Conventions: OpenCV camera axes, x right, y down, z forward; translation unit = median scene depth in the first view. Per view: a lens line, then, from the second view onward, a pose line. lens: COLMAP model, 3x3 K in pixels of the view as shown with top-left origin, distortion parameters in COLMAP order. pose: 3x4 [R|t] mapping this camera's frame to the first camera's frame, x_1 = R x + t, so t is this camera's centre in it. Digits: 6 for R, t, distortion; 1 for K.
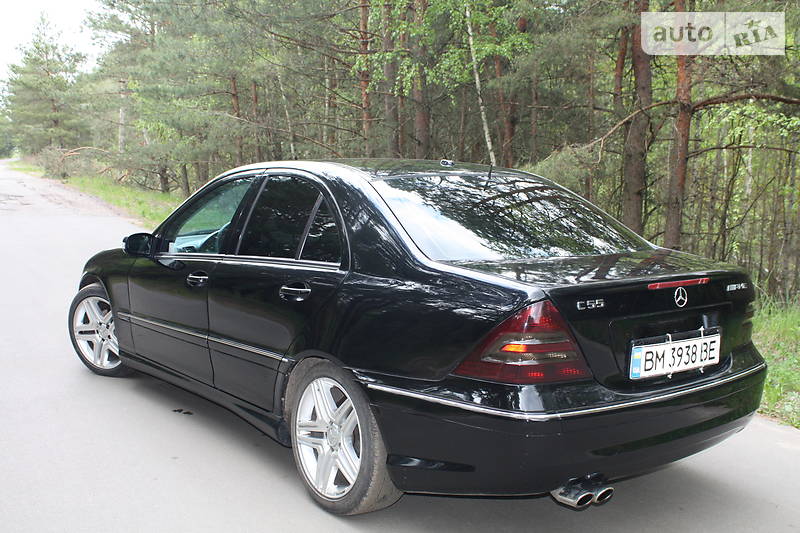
lens RADIAL K [[897.1, 0, 400.0], [0, 897.1, 266.5], [0, 0, 1]] dist [-0.006821, -0.011735]
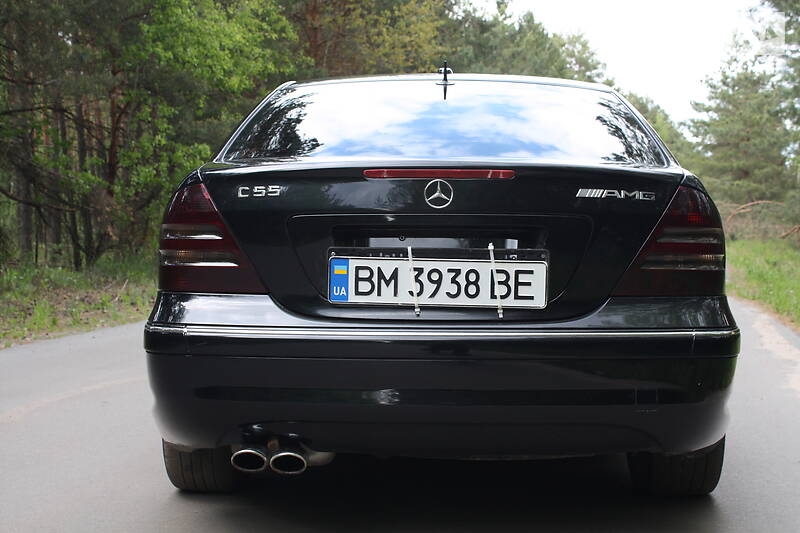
lens RADIAL K [[1248.3, 0, 400.0], [0, 1248.3, 266.5], [0, 0, 1]] dist [0.002875, -0.053034]
pose [[0.753553, 0.005031, -0.657367, 0.894440], [-0.070875, 0.994764, -0.073631, 0.157002], [0.653555, 0.102076, 0.749964, 0.286558]]
